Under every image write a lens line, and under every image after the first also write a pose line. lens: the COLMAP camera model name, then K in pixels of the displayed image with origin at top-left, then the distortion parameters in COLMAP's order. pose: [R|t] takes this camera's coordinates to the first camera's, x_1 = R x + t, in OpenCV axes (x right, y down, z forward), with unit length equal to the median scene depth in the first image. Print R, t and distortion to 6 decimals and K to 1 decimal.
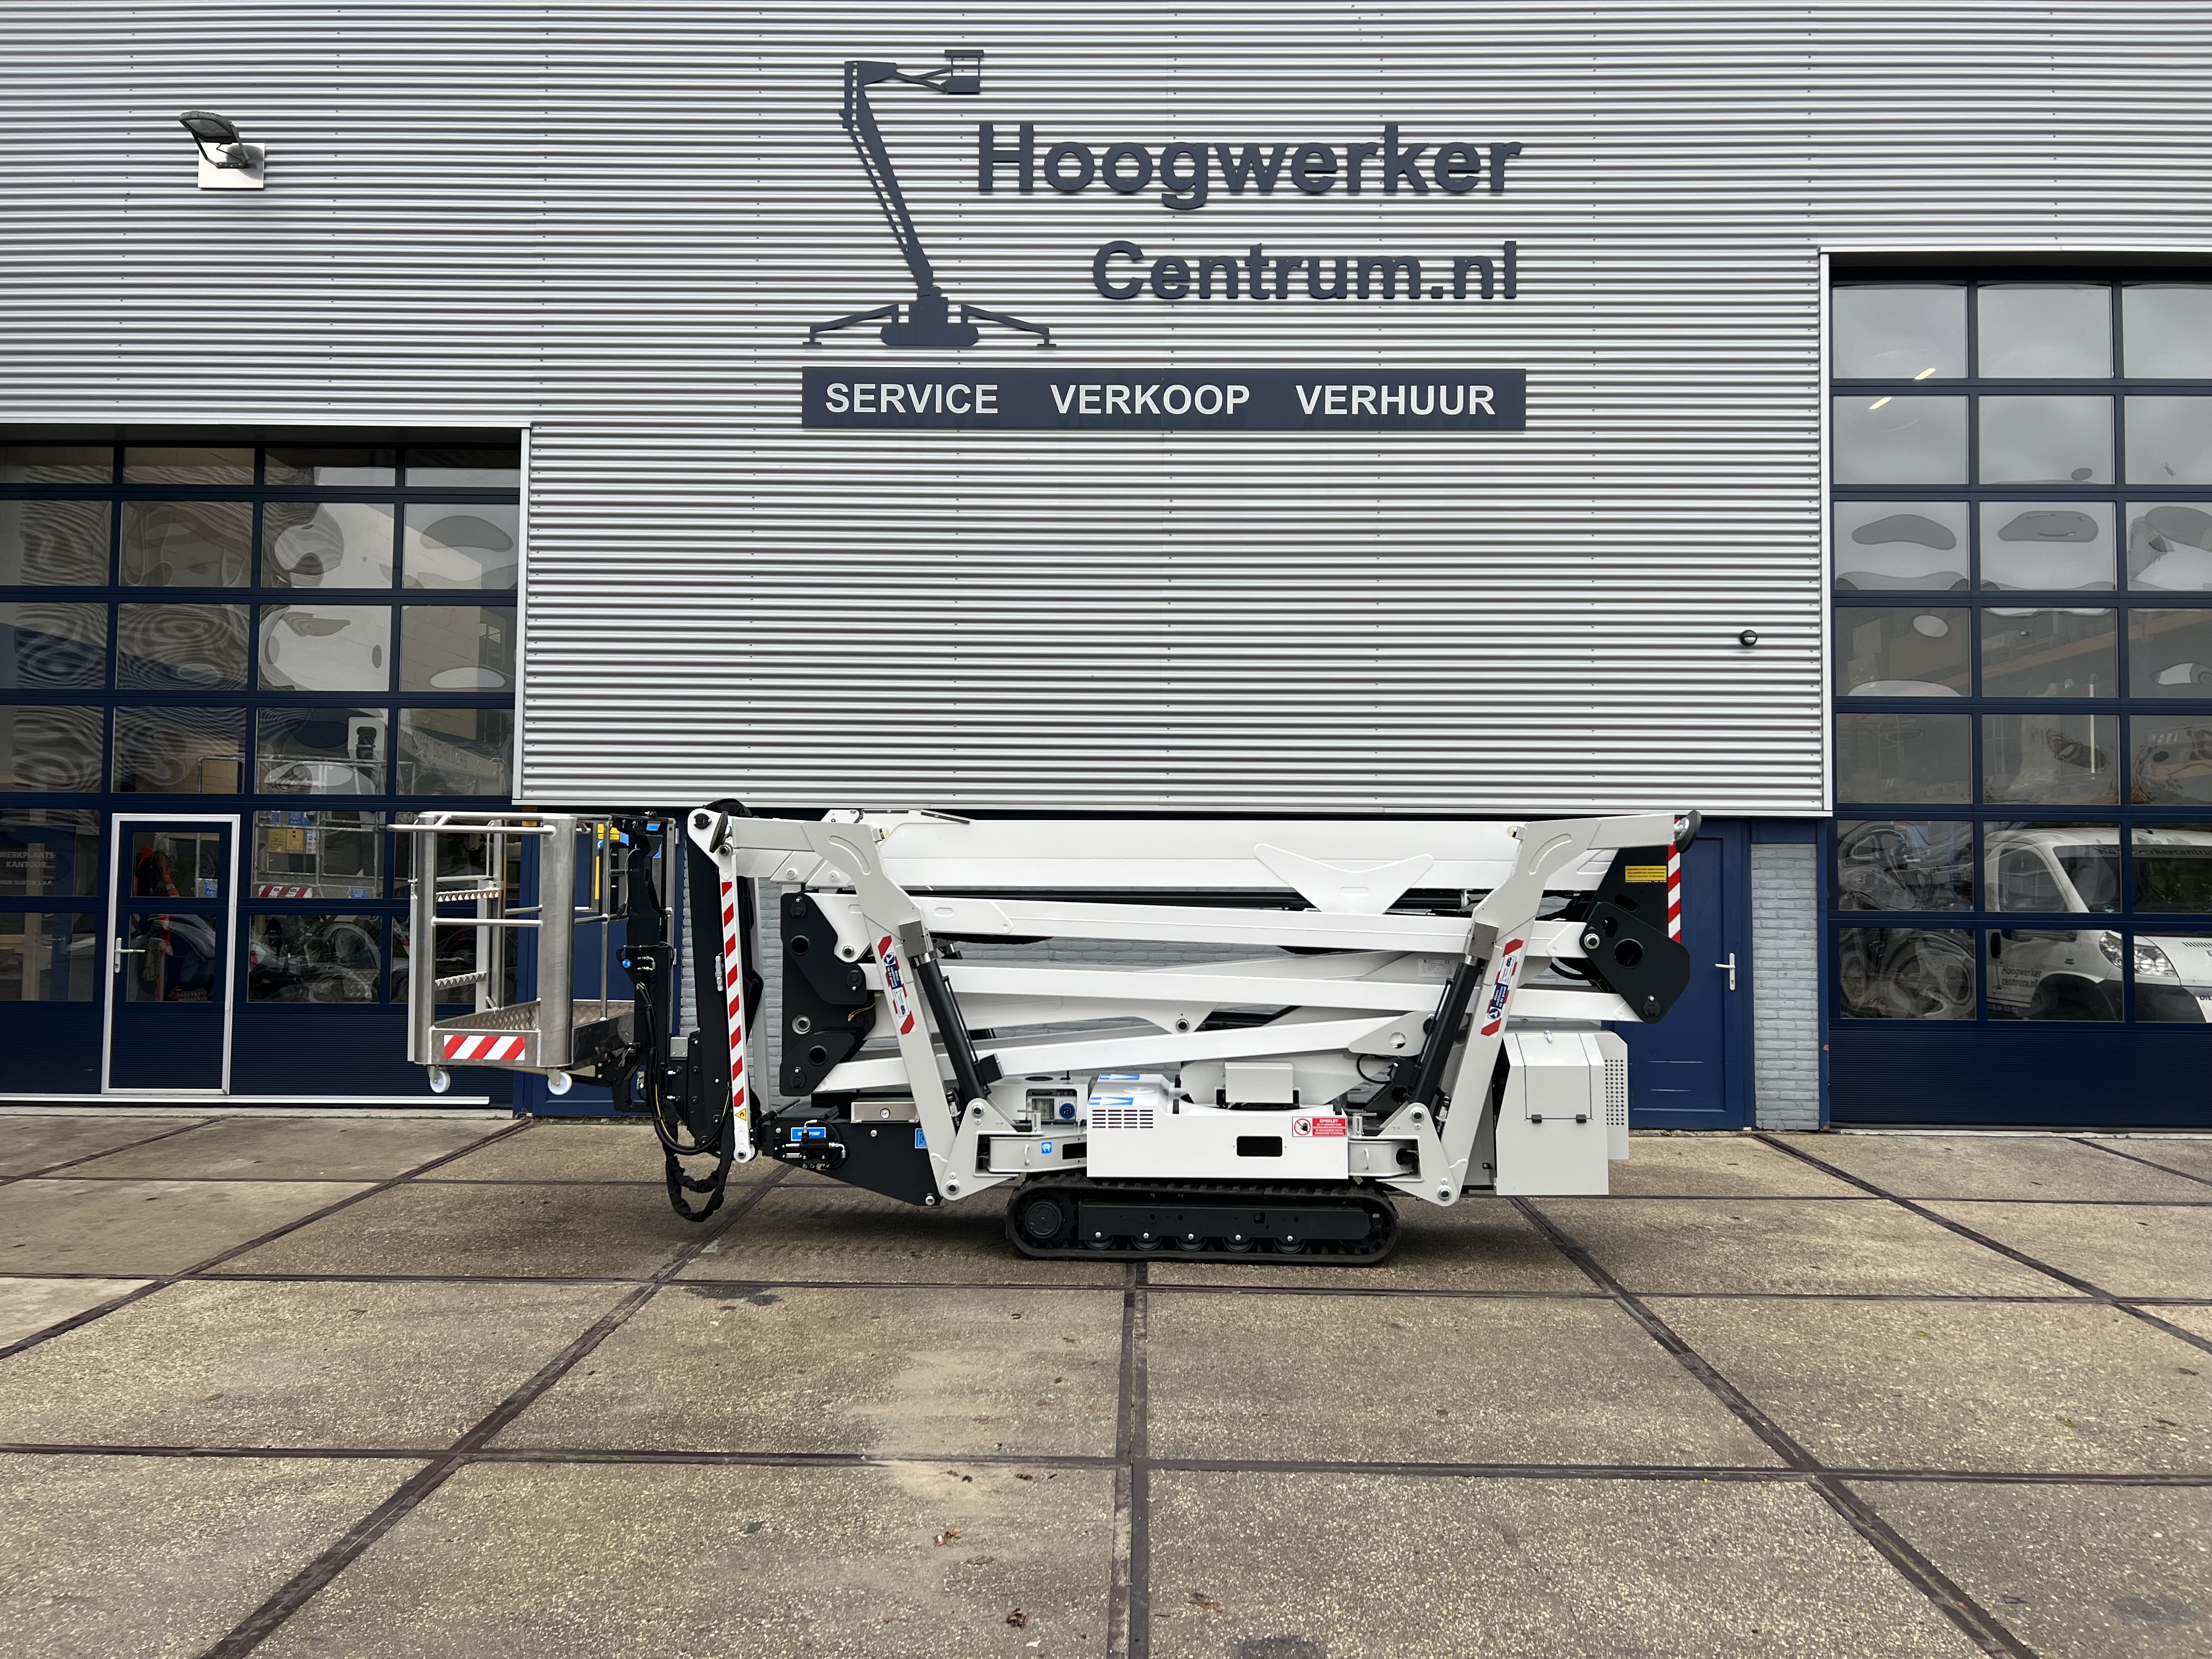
lens RADIAL K [[1697.6, 0, 1114.0], [0, 1697.6, 832.9], [0, 0, 1]] dist [0.042889, -0.040959]
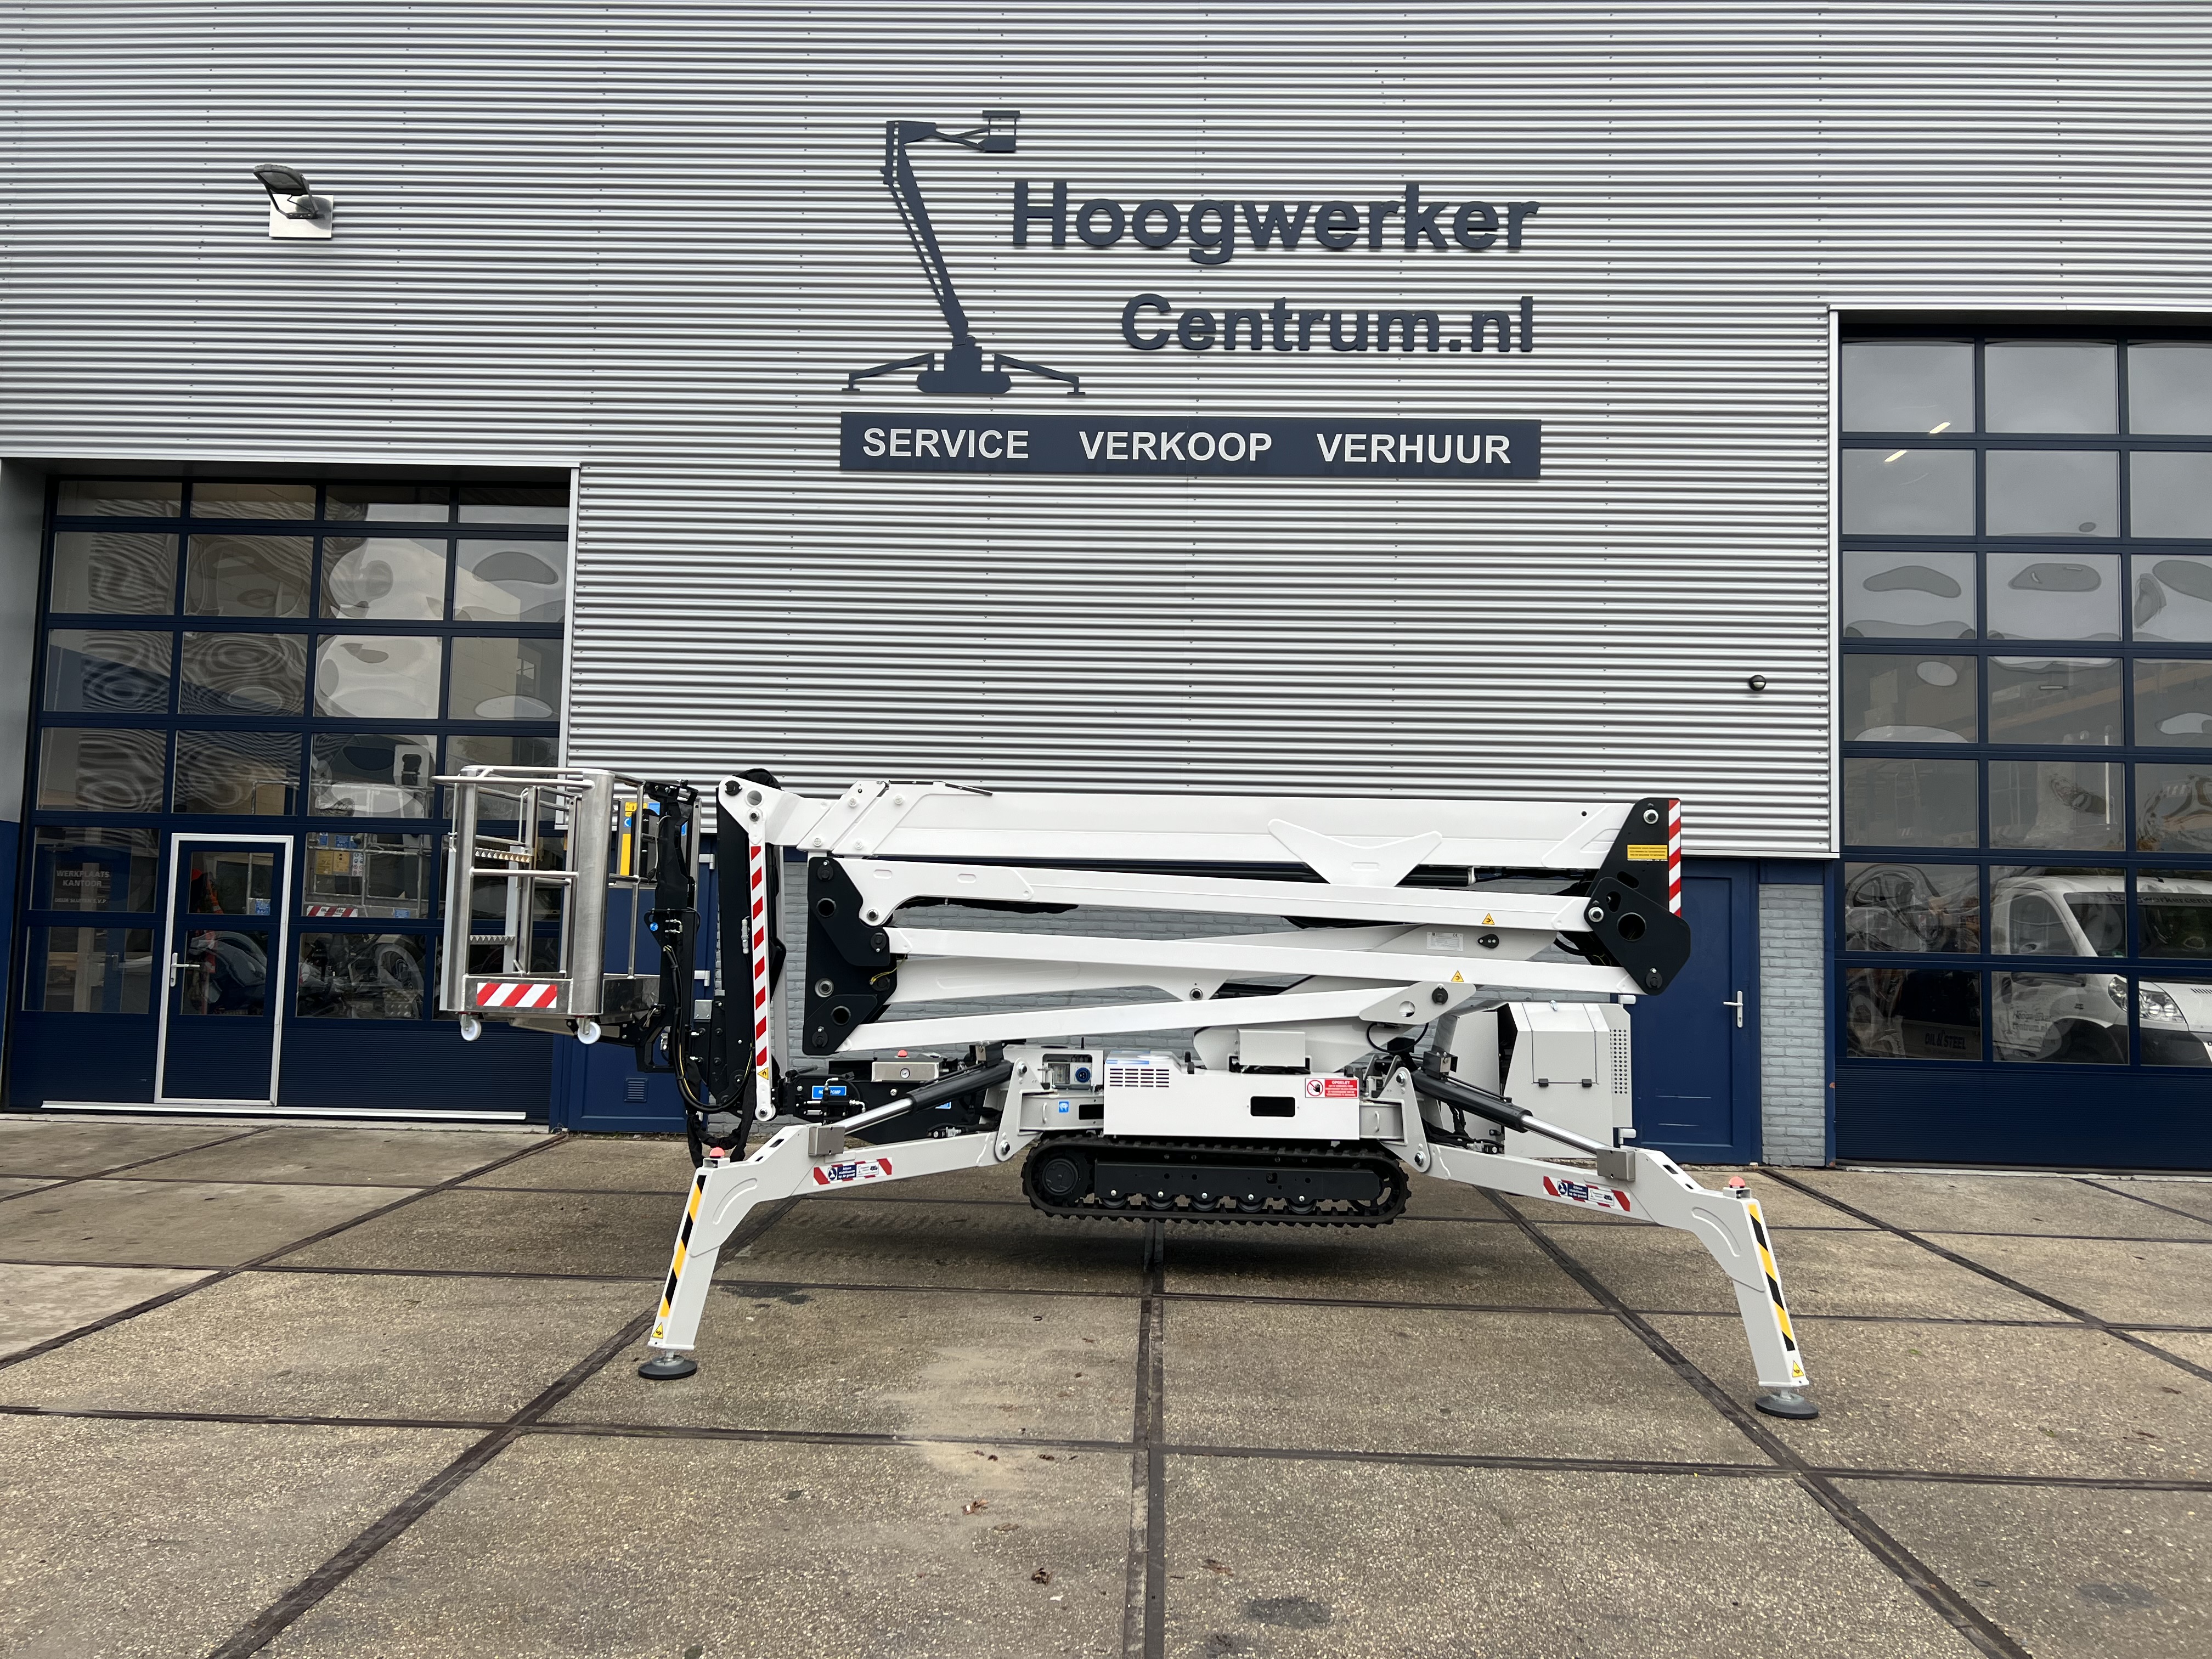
lens RADIAL K [[1690.7, 0, 1098.9], [0, 1690.7, 837.5], [0, 0, 1]] dist [0.050696, -0.053152]
pose [[0.999721, 0.013516, -0.019388, -0.002083], [-0.013945, 0.999656, -0.022203, 0.006672], [0.019081, 0.022467, 0.999565, -0.025470]]
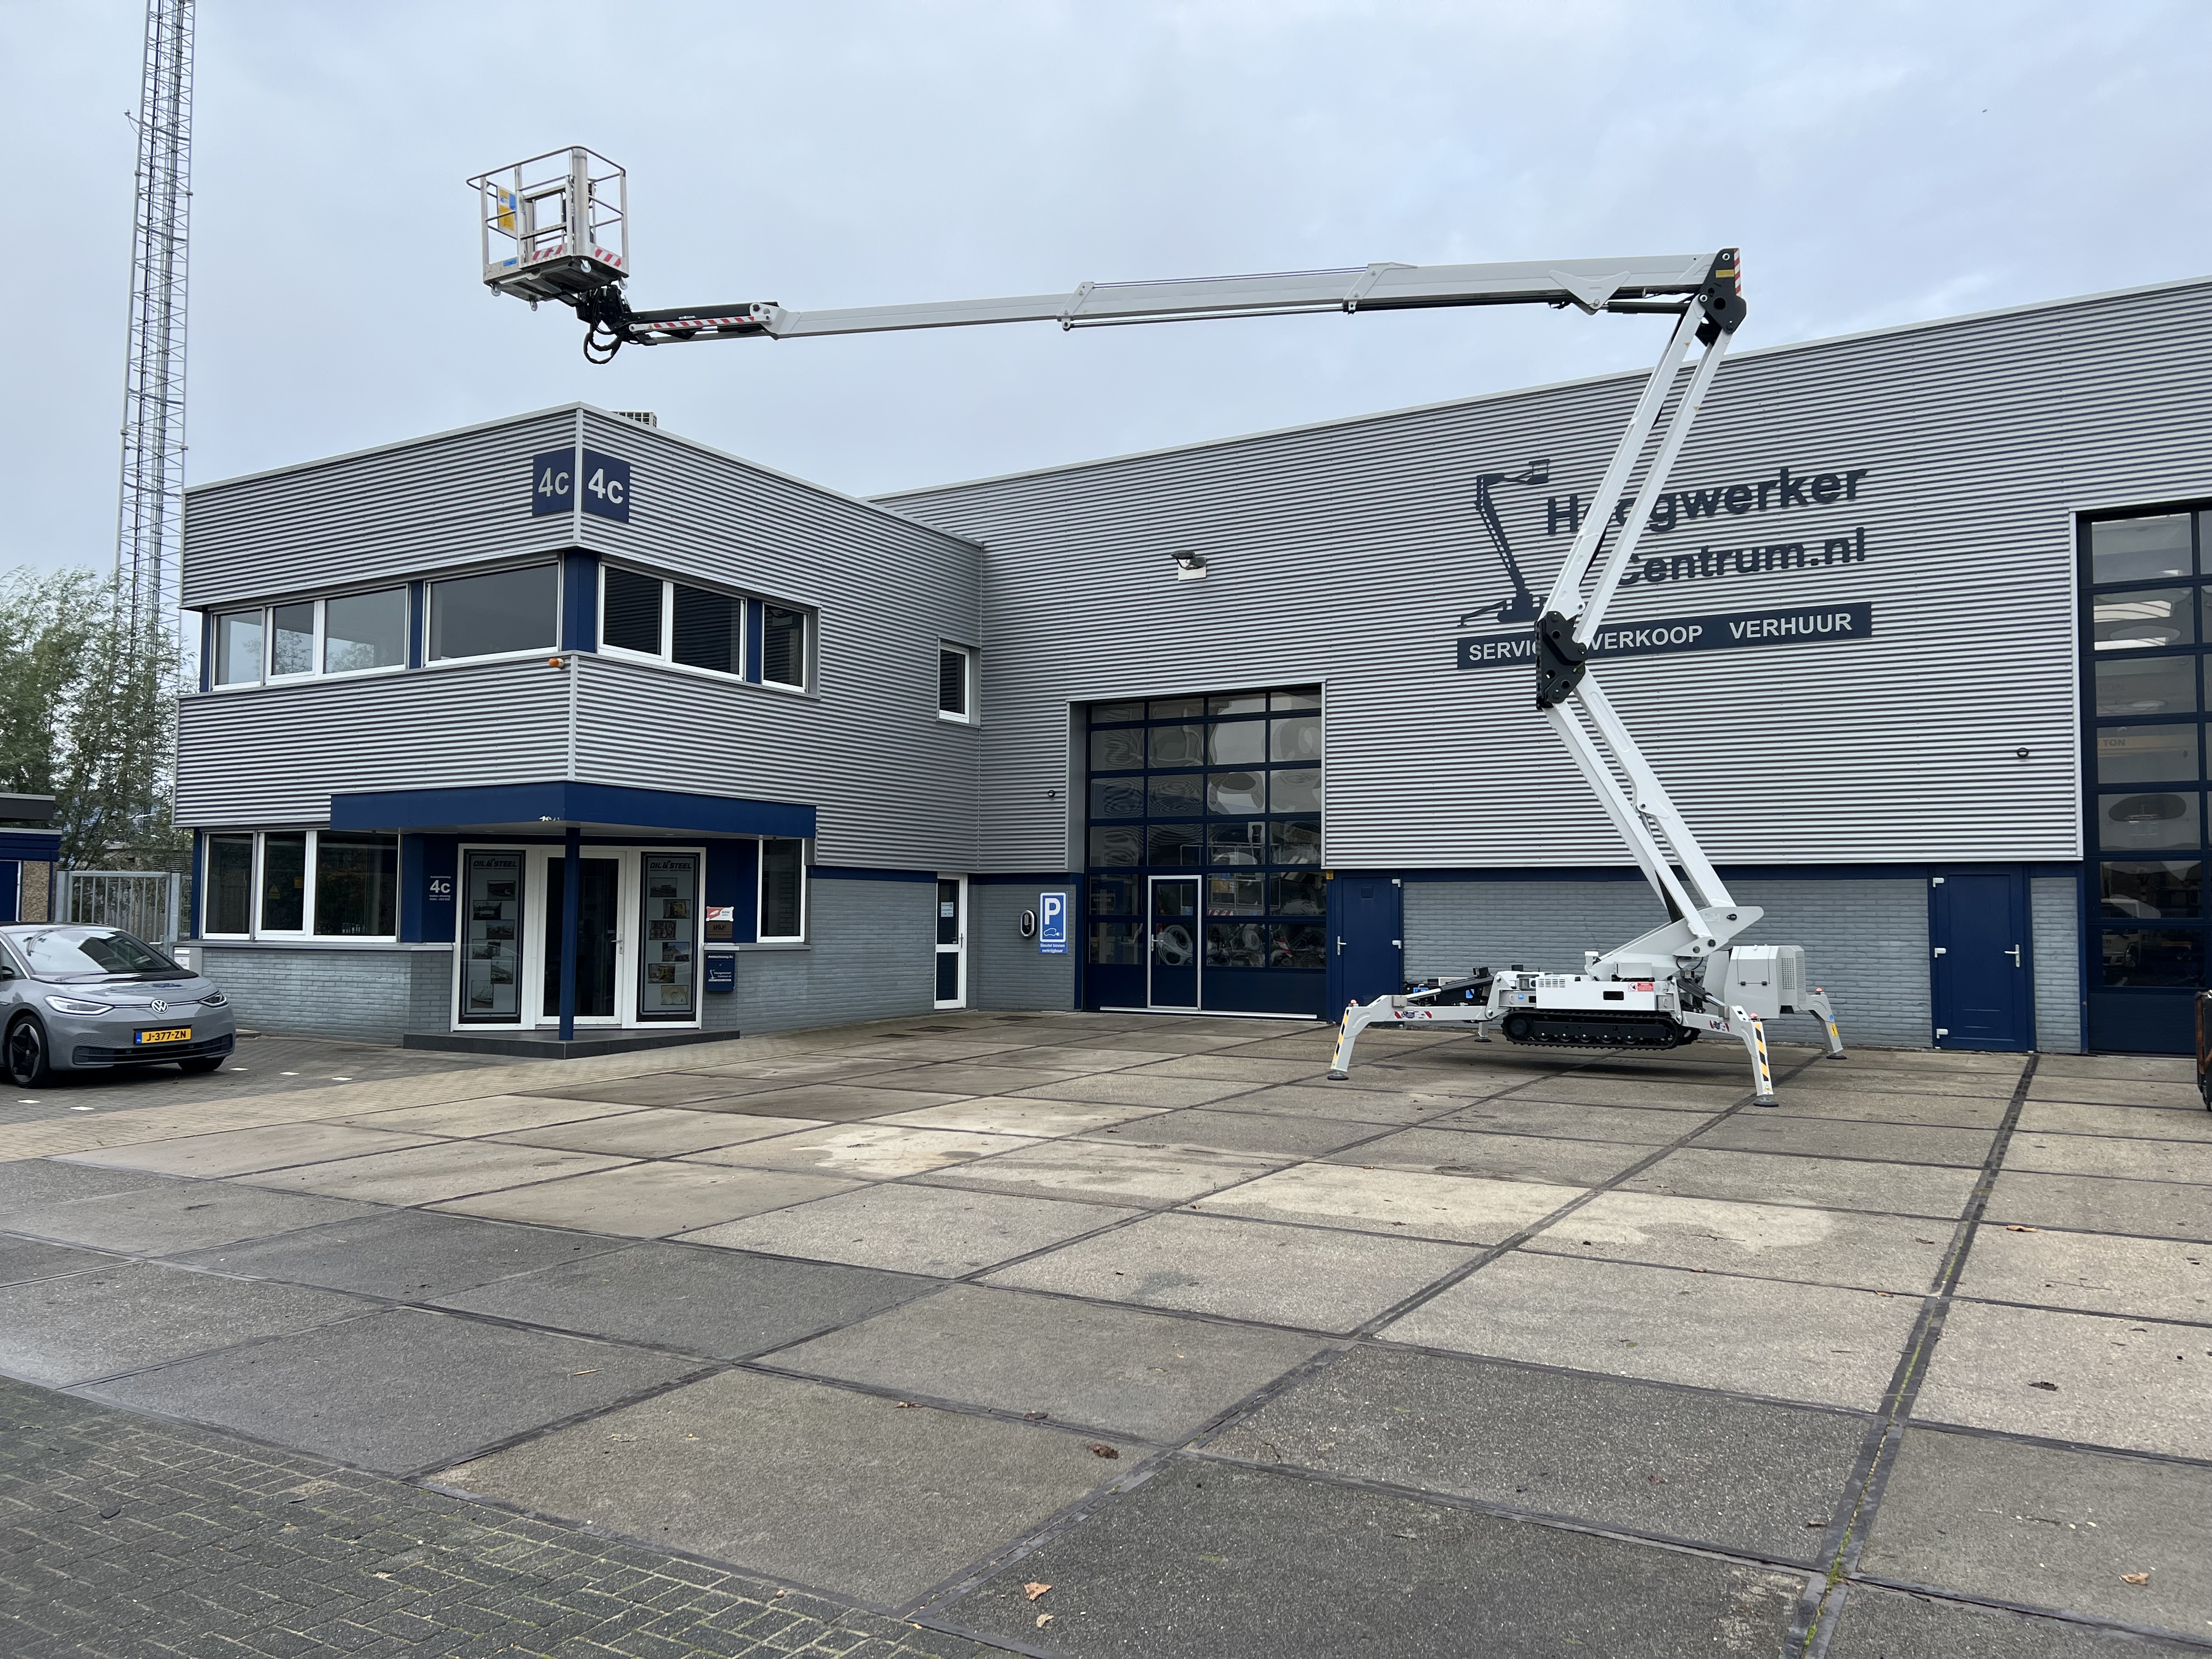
lens RADIAL K [[1648.4, 0, 1106.0], [0, 1648.4, 829.5], [0, 0, 1]] dist [0.100600, -0.240155]
pose [[0.866848, -0.032121, -0.497537, 0.396835], [0.022551, 0.999427, -0.025233, -0.019280], [0.498063, 0.010654, 0.867076, -0.815368]]
